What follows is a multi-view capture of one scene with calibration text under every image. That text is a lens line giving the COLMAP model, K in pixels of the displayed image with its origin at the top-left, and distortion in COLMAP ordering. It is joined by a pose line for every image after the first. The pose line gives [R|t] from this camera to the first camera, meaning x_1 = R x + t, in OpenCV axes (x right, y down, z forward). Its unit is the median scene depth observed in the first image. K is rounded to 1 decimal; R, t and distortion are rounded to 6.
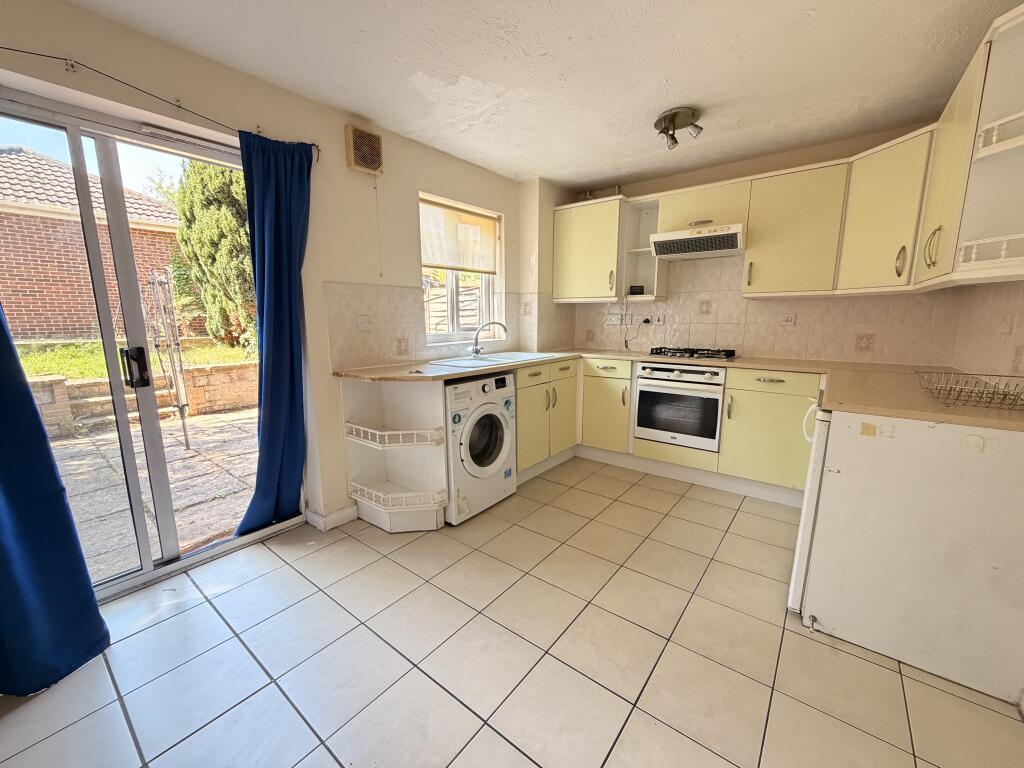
lens RADIAL K [[409.8, 0, 509.5], [0, 409.8, 385.1], [0, 0, 1]] dist [-0.001459, 0.000000]
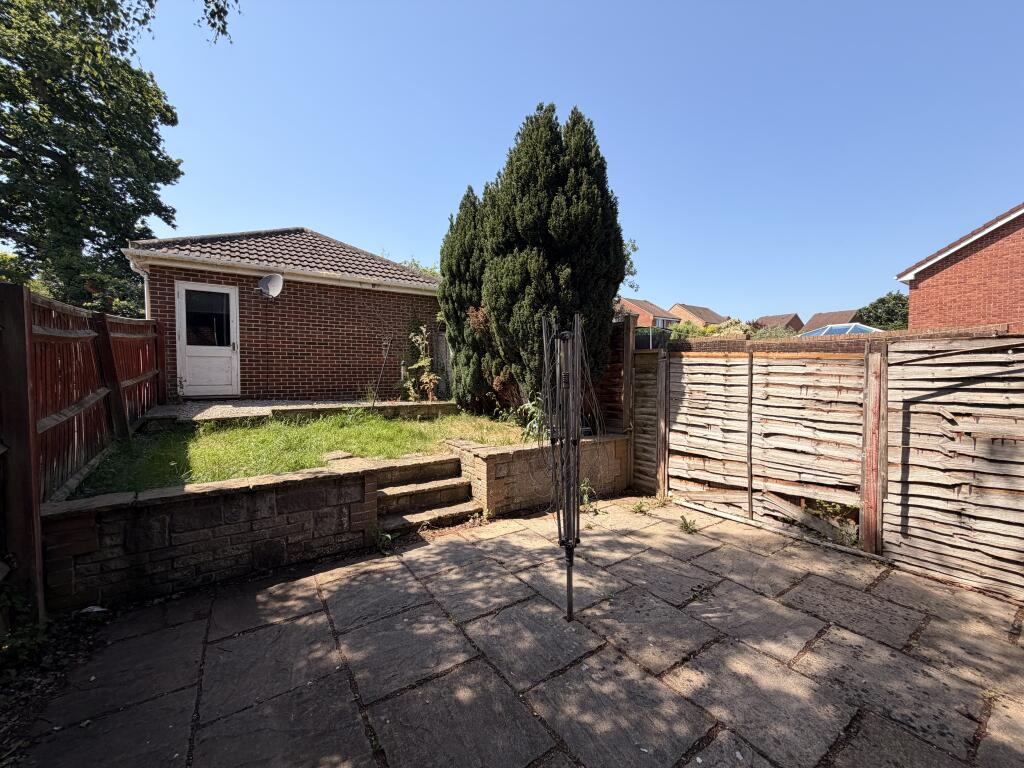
lens RADIAL K [[409.8, 0, 511.1], [0, 409.8, 385.2], [0, 0, 1]] dist [-0.001459, 0.000000]
pose [[0.953471, 0.012671, -0.301217, -1.028956], [-0.055222, 0.989553, -0.133174, -0.127352], [0.296383, 0.143612, 0.944210, 0.570987]]
